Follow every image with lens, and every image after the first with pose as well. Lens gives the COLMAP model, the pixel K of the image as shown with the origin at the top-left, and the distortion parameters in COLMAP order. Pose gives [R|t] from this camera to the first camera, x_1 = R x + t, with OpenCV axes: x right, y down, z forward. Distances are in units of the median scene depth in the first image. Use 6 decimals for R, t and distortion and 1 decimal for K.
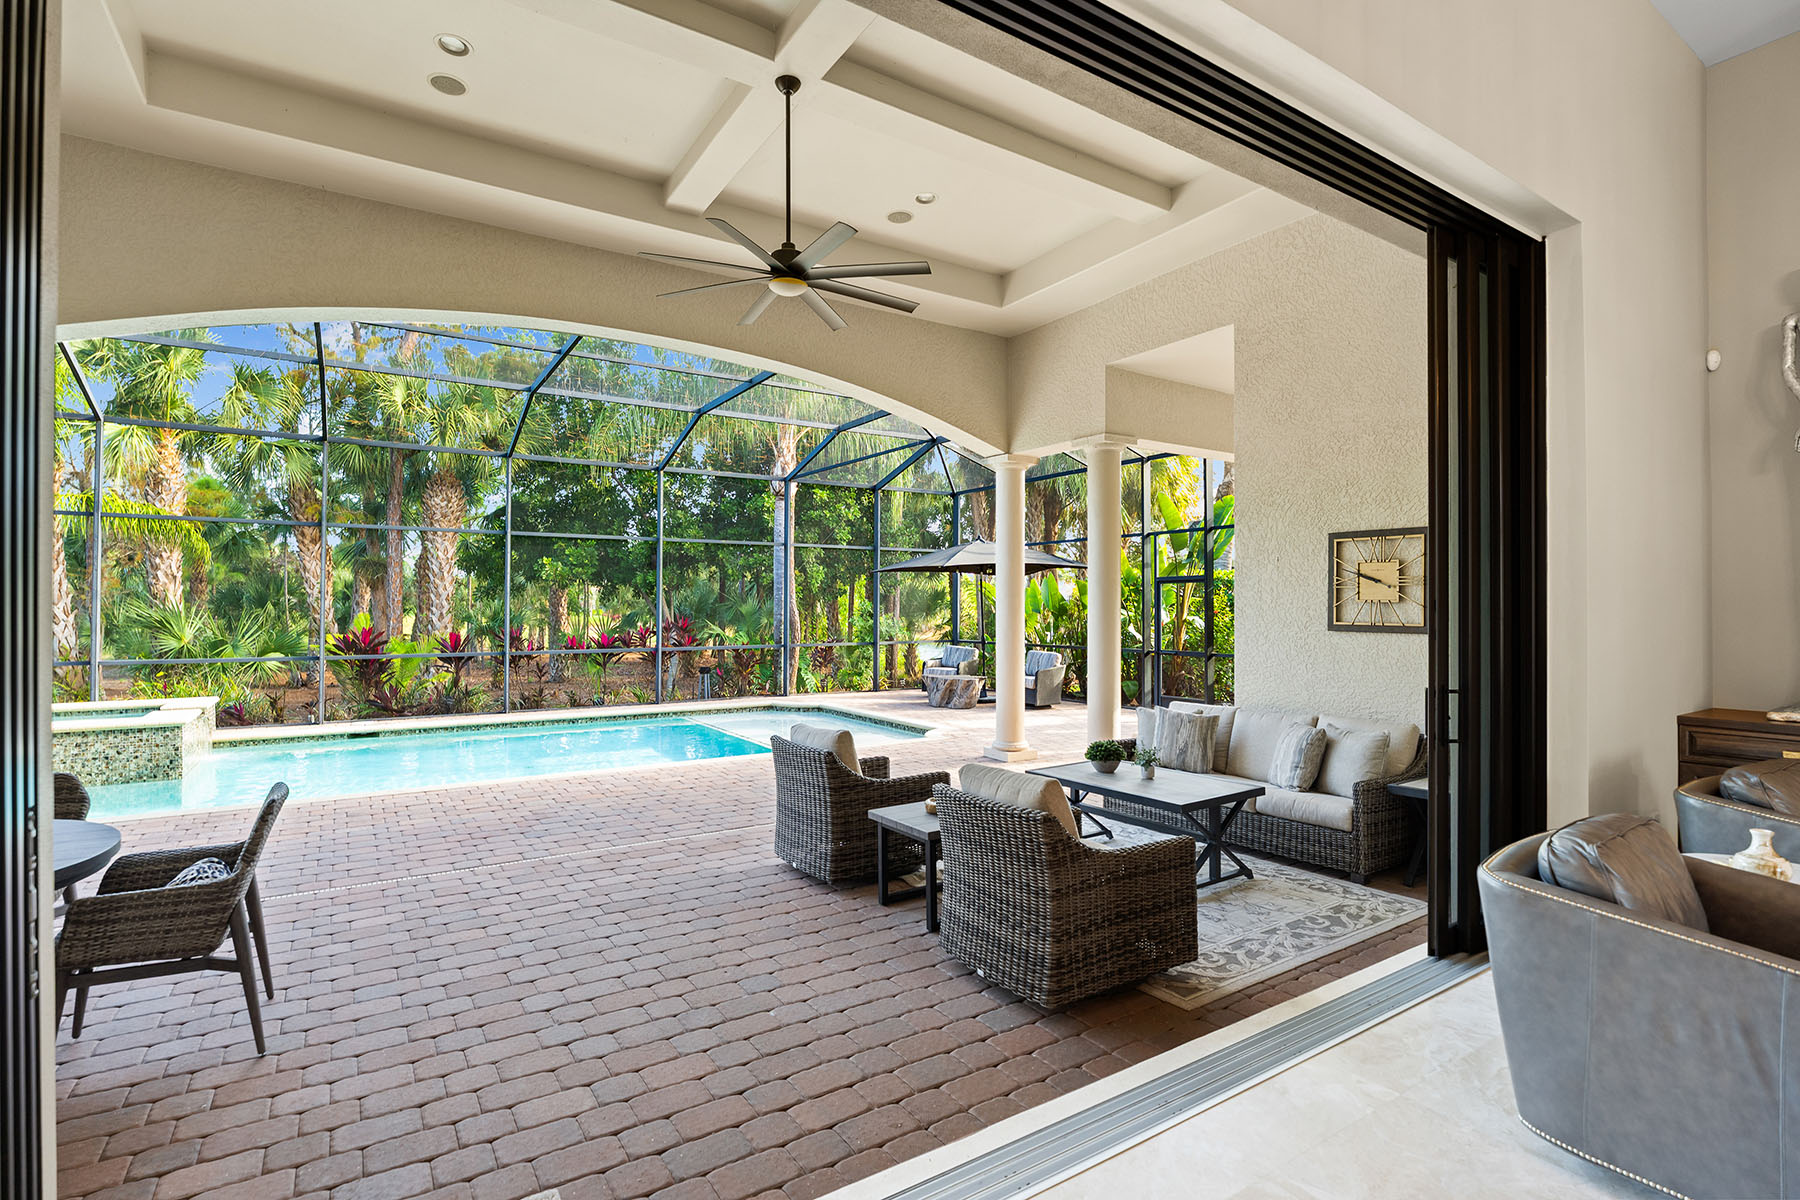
lens RADIAL K [[852.9, 0, 891.7], [0, 852.9, 601.8], [0, 0, 1]] dist [-0.009407, -0.000534]
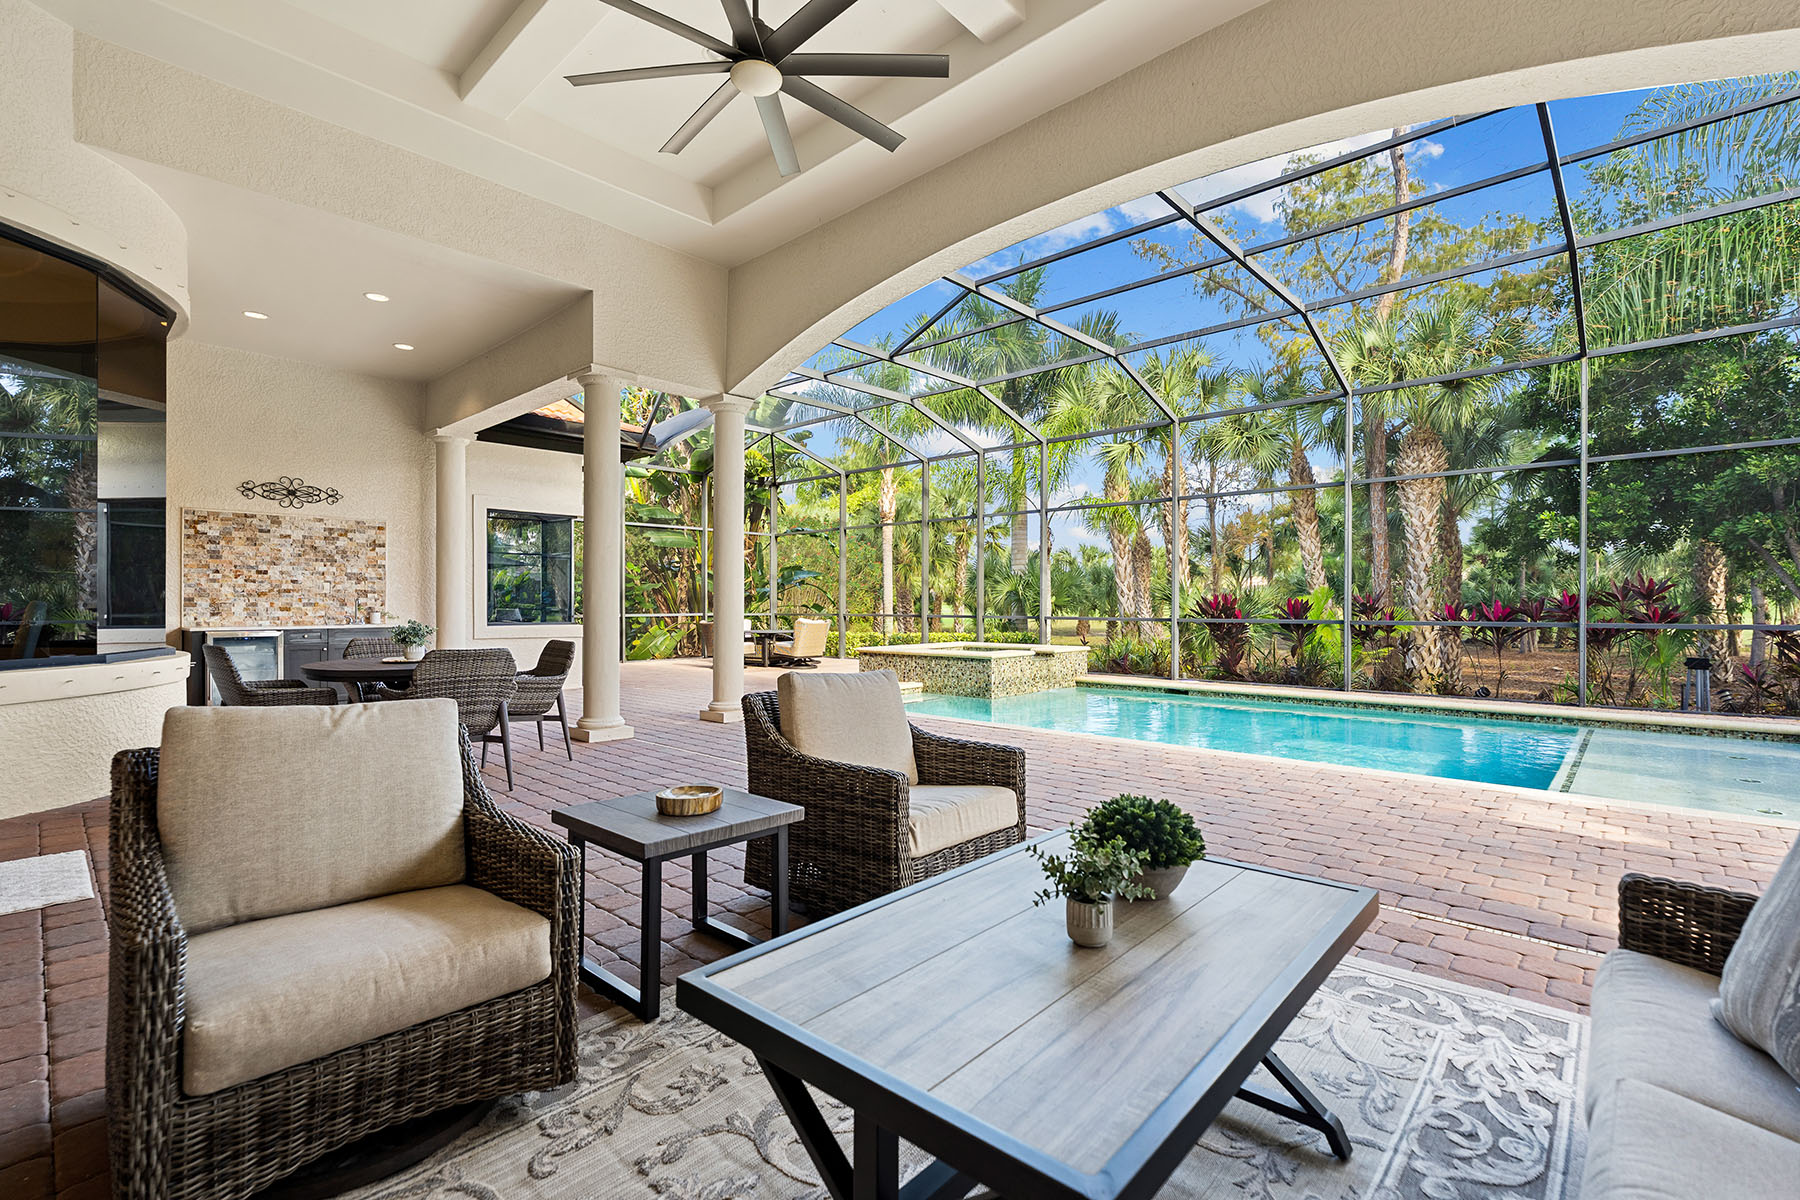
lens RADIAL K [[810.7, 0, 888.7], [0, 810.7, 594.7], [0, 0, 1]] dist [0.001235, -0.000891]
pose [[0.247541, -0.009634, -0.968830, 0.225624], [0.007833, 0.999938, -0.007942, 0.034504], [0.968846, -0.005623, 0.247601, 0.339181]]
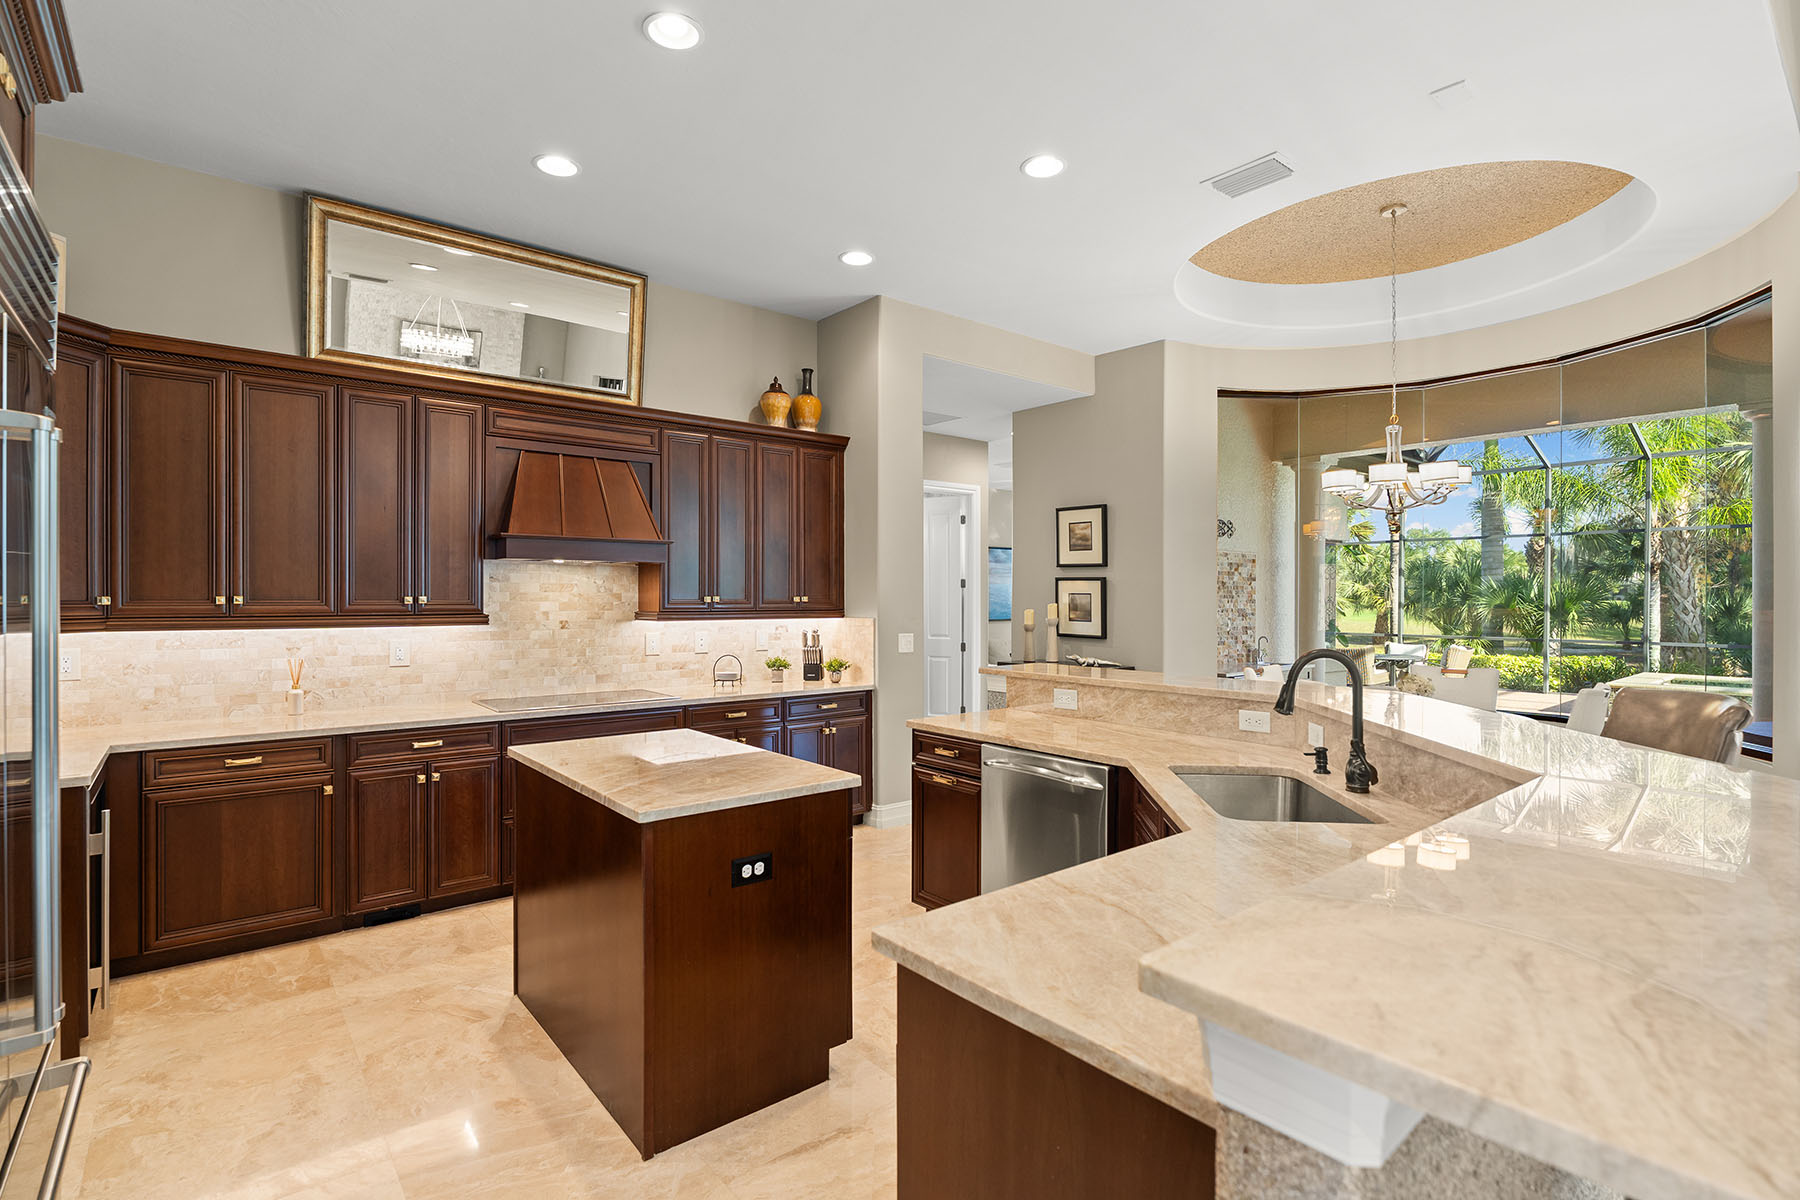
lens RADIAL K [[852.9, 0, 891.7], [0, 852.9, 601.8], [0, 0, 1]] dist [-0.009407, -0.000534]
pose [[0.114817, 0.003483, -0.993381, 0.095362], [0.005225, 0.999978, 0.004110, -0.003868], [0.993373, -0.005663, 0.114796, -0.303871]]
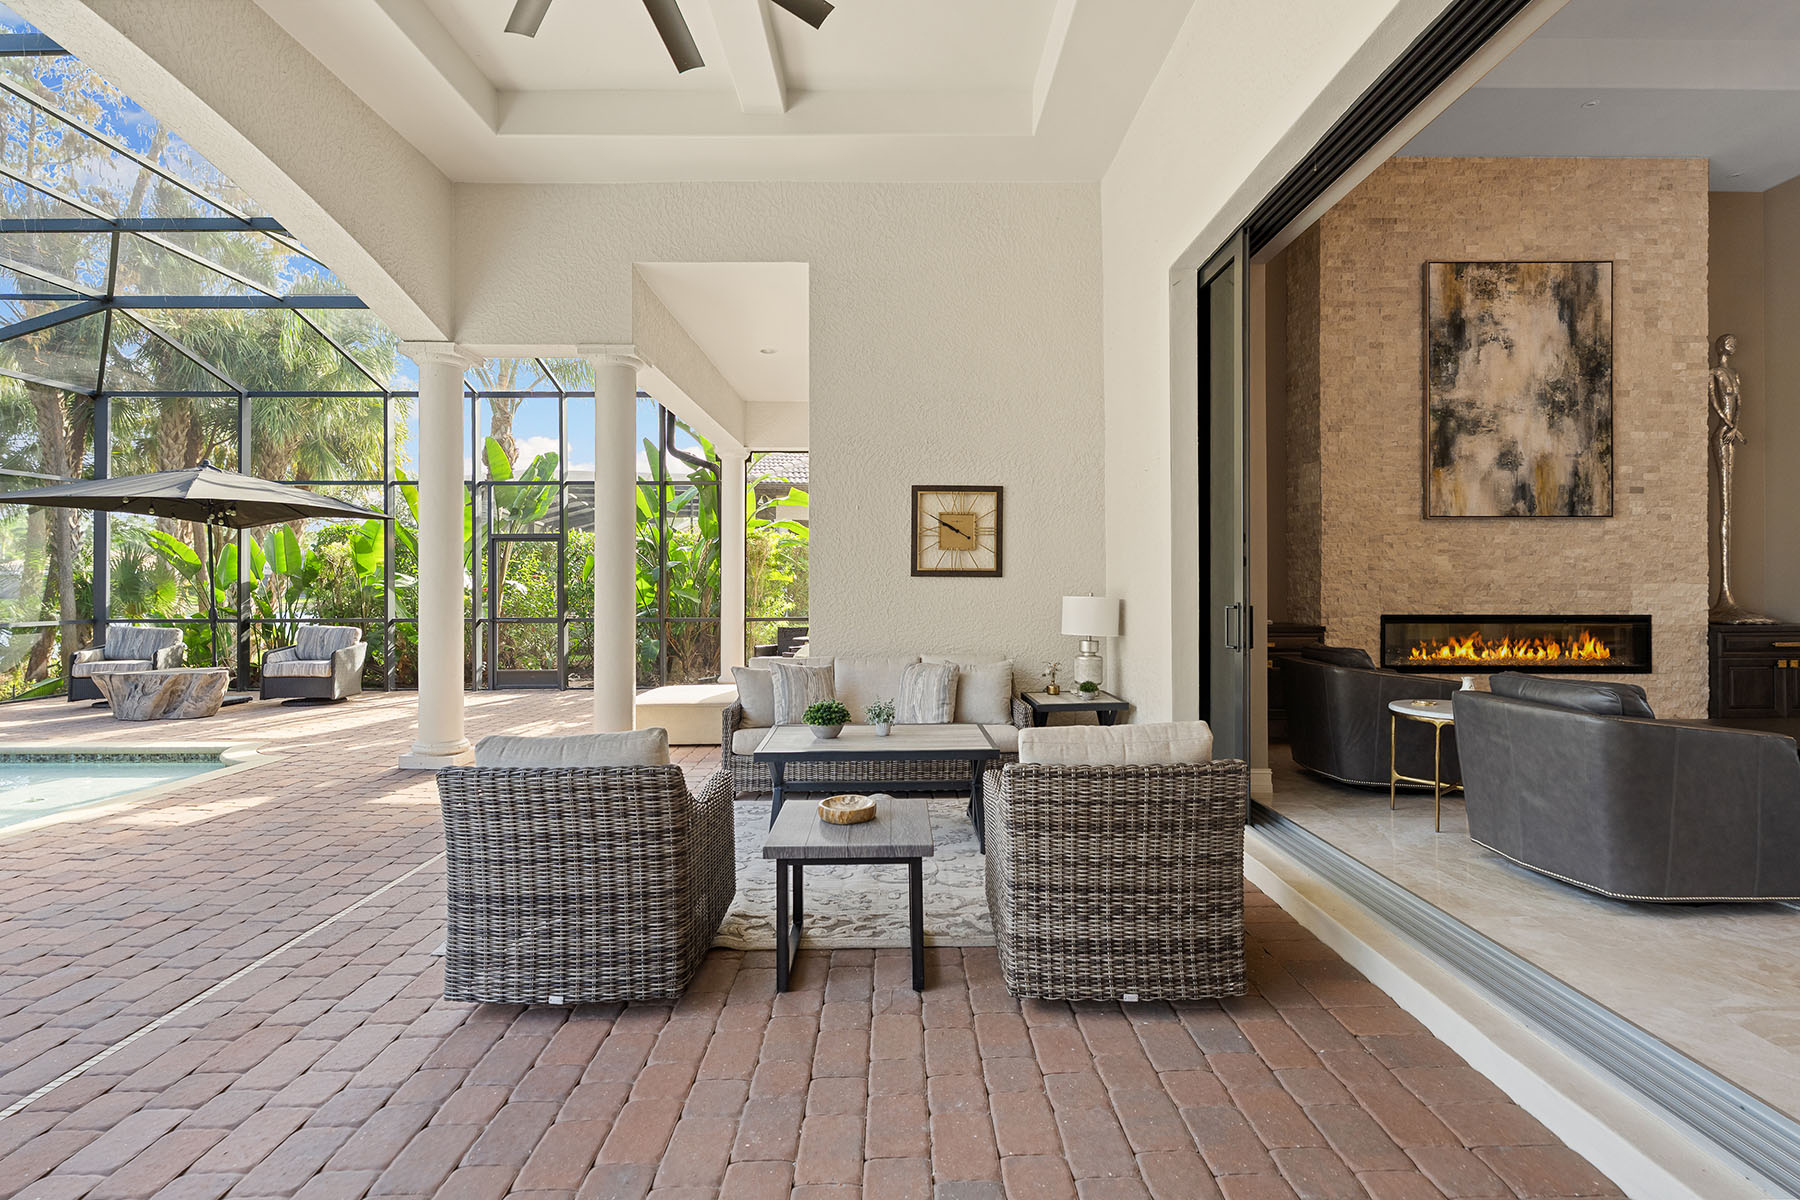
lens RADIAL K [[806.6, 0, 895.3], [0, 806.6, 584.9], [0, 0, 1]] dist [0.002131, -0.001287]
pose [[0.535900, -0.000137, 0.844282, -0.163717], [-0.003876, 0.999989, 0.002623, 0.019210], [-0.844273, -0.004678, 0.535893, 0.214725]]
